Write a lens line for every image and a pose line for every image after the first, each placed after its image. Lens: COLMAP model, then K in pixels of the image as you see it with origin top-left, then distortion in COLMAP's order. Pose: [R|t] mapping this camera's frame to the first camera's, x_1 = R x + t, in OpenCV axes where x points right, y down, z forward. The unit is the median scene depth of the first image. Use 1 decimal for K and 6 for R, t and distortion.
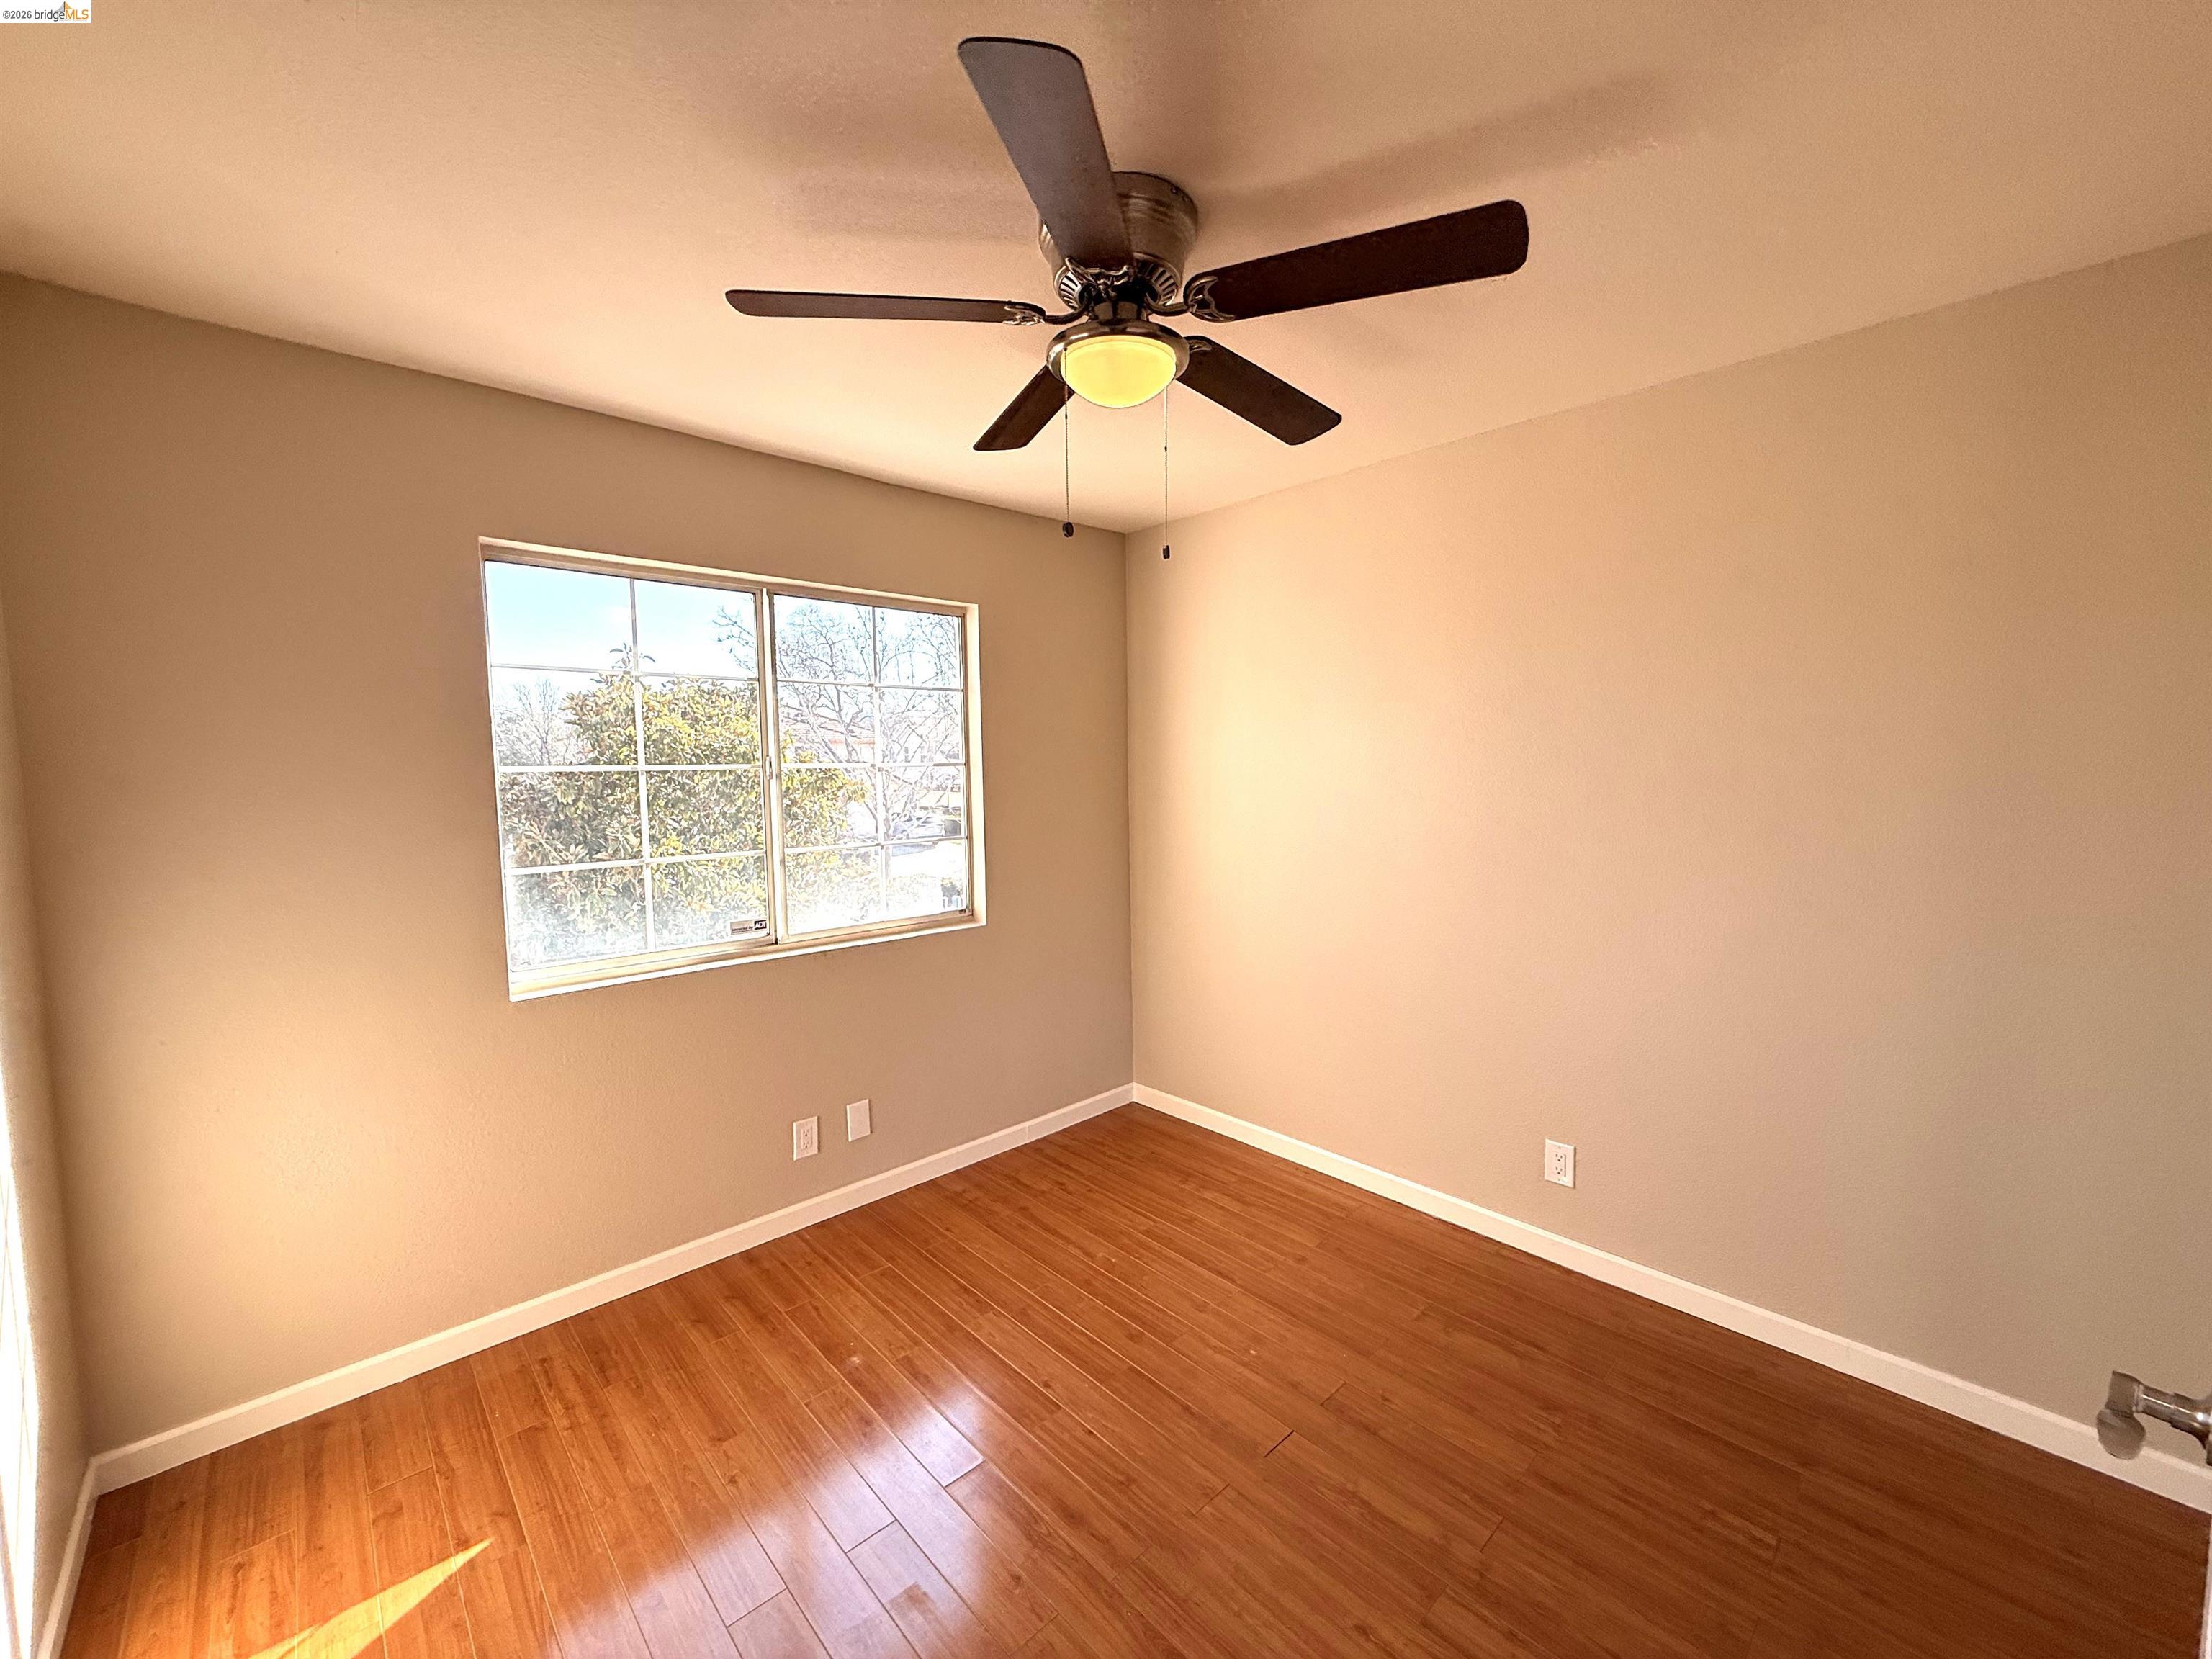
lens RADIAL K [[880.1, 0, 1113.4], [0, 880.1, 823.6], [0, 0, 1]] dist [0.001982, -0.000274]
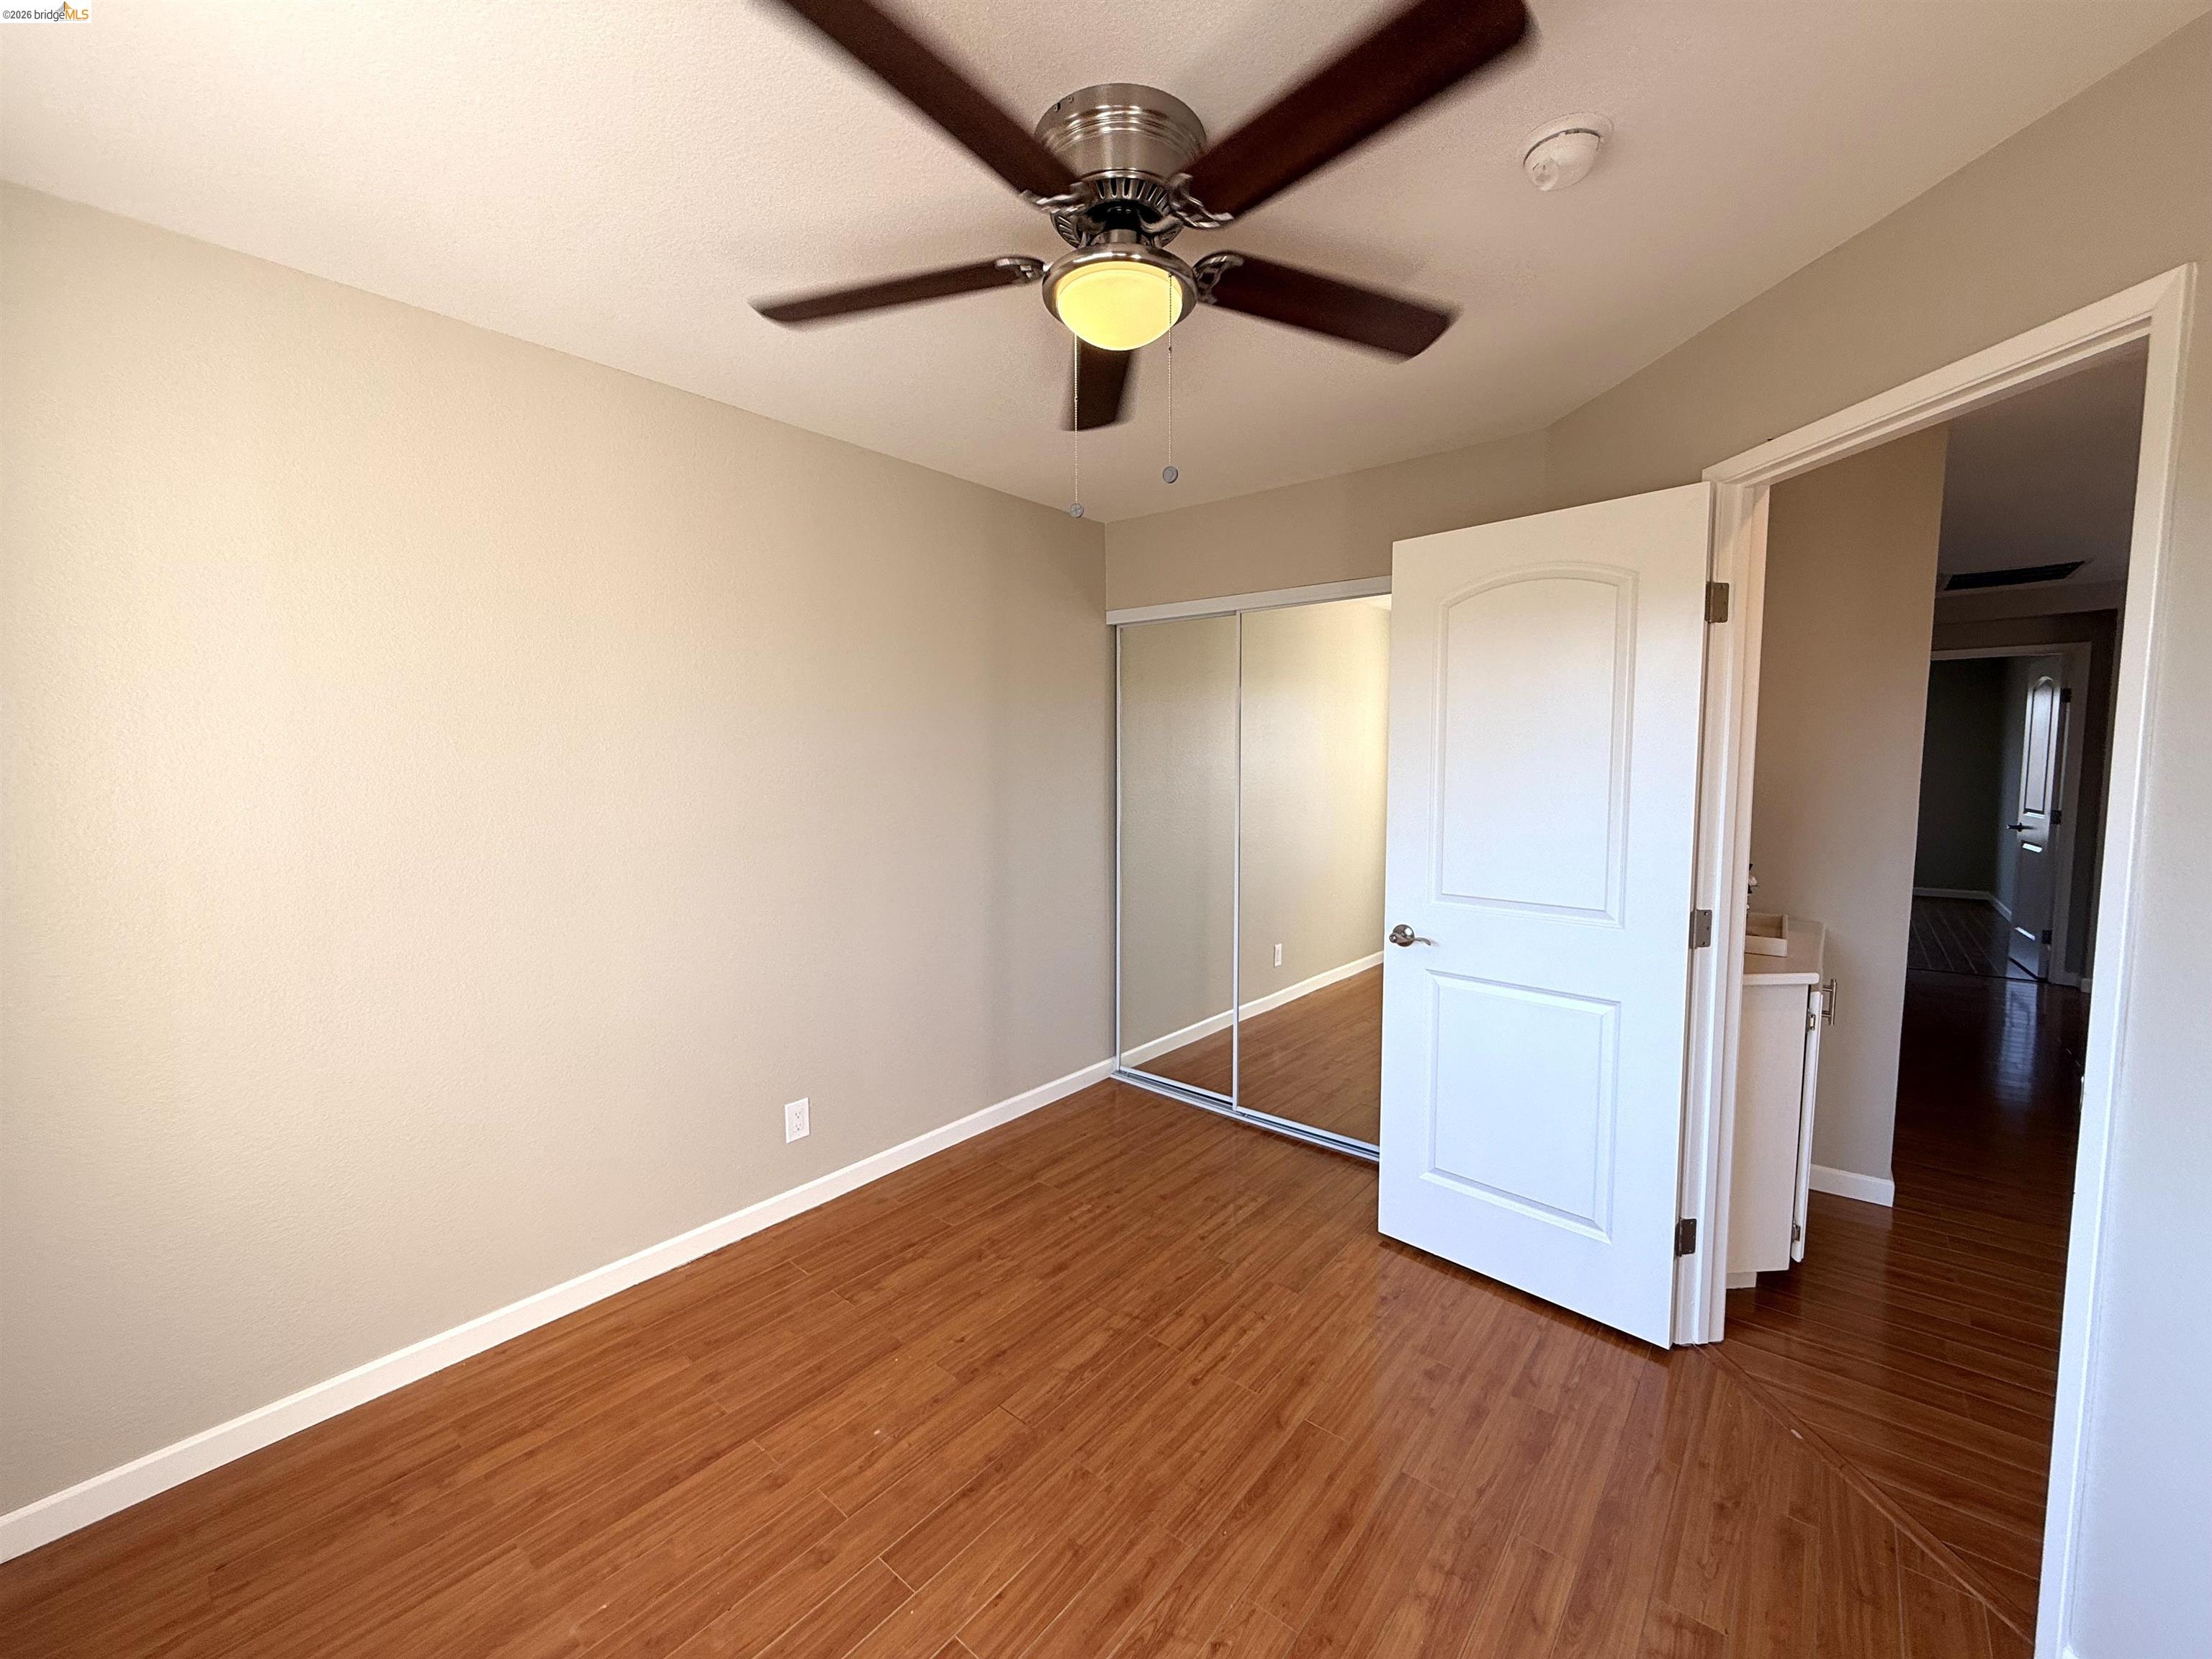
lens RADIAL K [[880.1, 0, 1100.5], [0, 880.1, 834.1], [0, 0, 1]] dist [0.001982, -0.000274]
pose [[-0.115941, -0.072334, 0.990619, -0.716225], [0.069852, 0.994282, 0.080777, -0.029064], [-0.990797, 0.078563, -0.110225, 0.897304]]
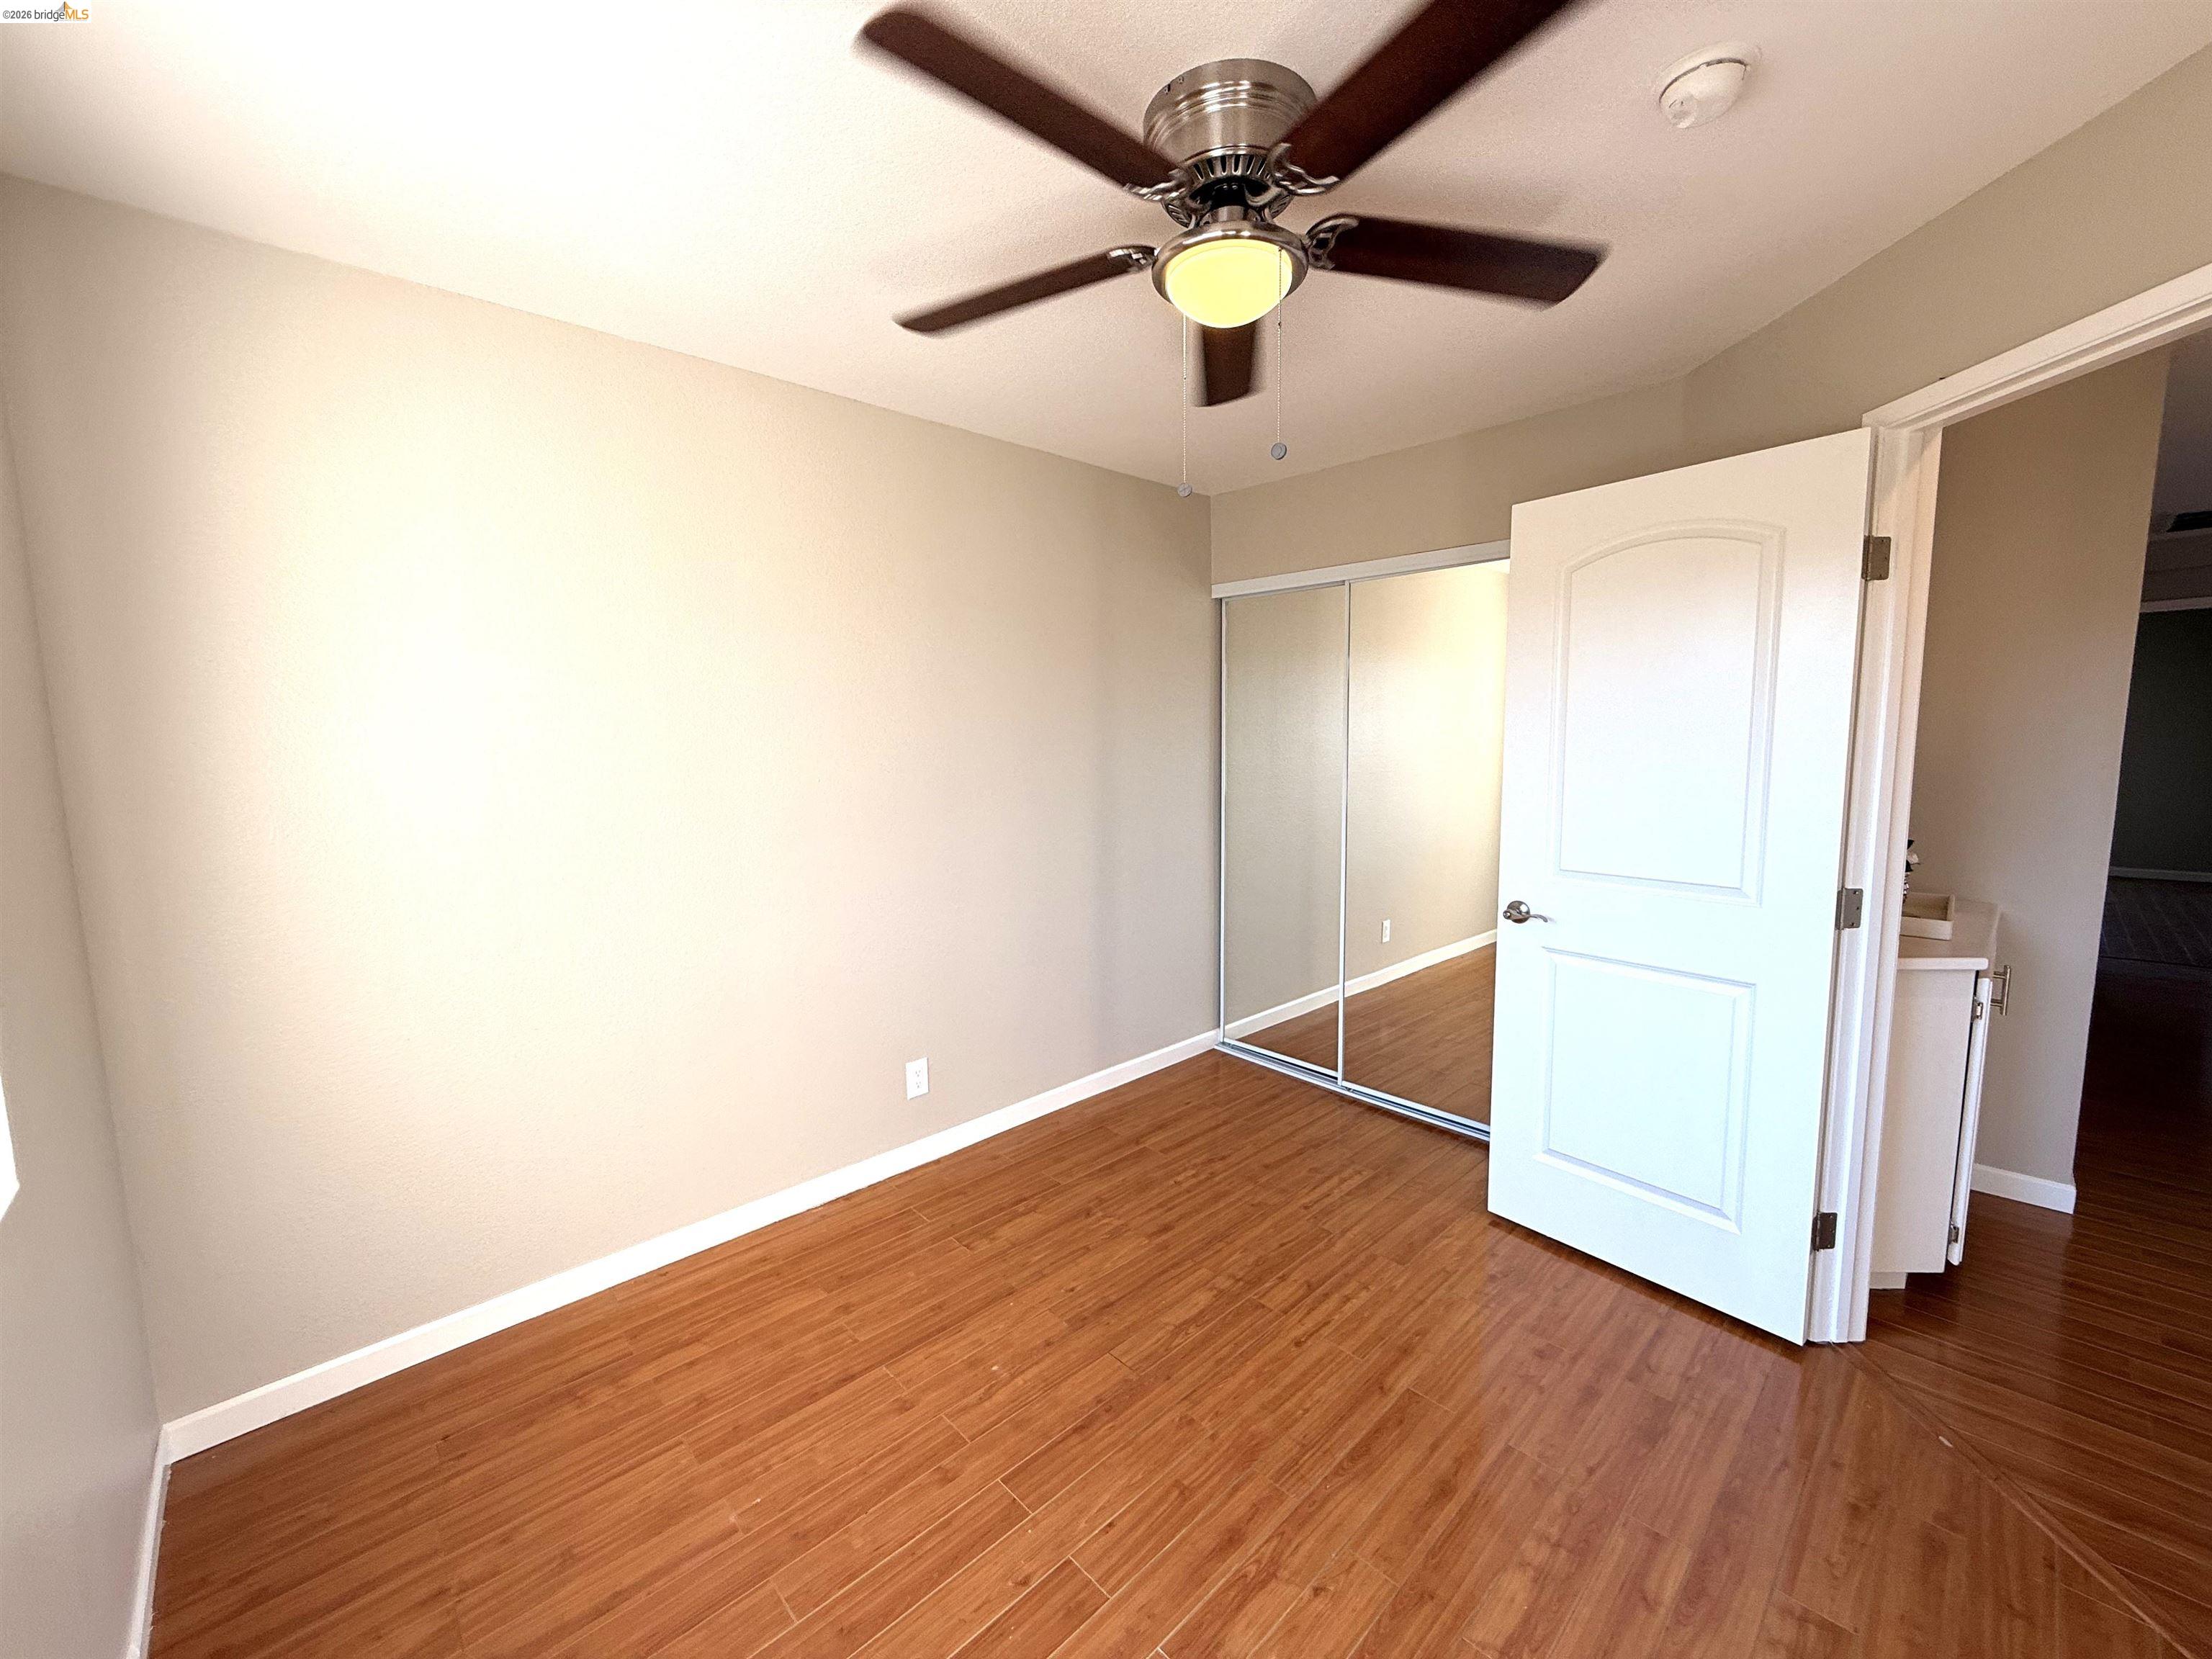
lens RADIAL K [[880.1, 0, 1100.1], [0, 880.1, 831.8], [0, 0, 1]] dist [0.001982, -0.000274]
pose [[-0.000234, -0.099378, 0.995050, -0.741096], [0.079083, 0.991931, 0.099085, -0.031681], [-0.996868, 0.078715, 0.007627, 0.904073]]
